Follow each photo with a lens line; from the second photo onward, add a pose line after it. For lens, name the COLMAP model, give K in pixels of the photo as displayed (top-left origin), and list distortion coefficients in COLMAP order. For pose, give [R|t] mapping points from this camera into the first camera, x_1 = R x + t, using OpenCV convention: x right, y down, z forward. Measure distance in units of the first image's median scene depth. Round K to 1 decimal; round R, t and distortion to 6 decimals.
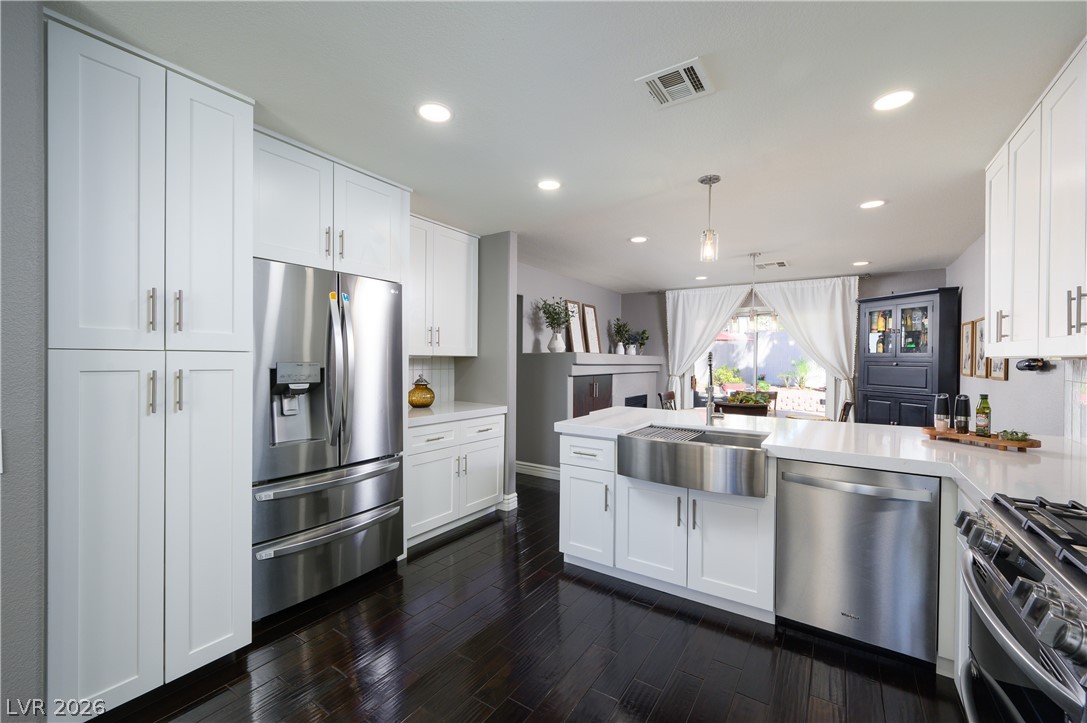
lens RADIAL K [[446.3, 0, 547.5], [0, 446.3, 360.0], [0, 0, 1]] dist [-0.000793, 0.000992]
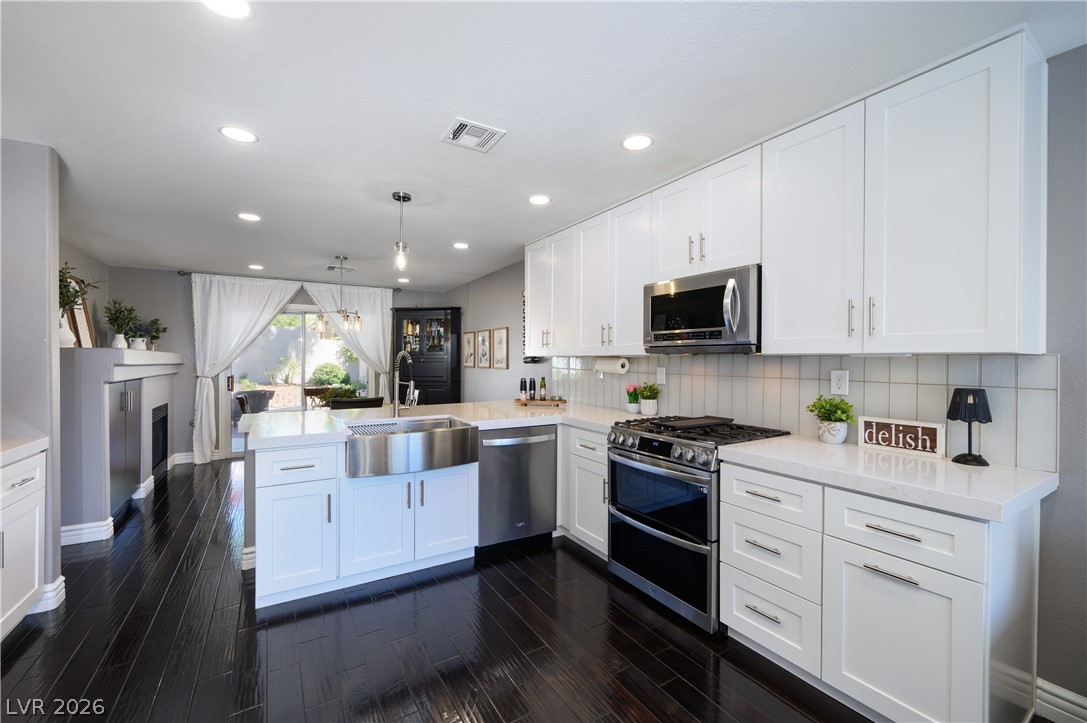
lens RADIAL K [[446.3, 0, 539.7], [0, 446.3, 359.1], [0, 0, 1]] dist [-0.000793, 0.000992]
pose [[0.435109, -0.008871, 0.900334, -0.321395], [0.003293, 0.999960, 0.008261, -0.004047], [-0.900372, -0.000630, 0.435121, 0.129455]]
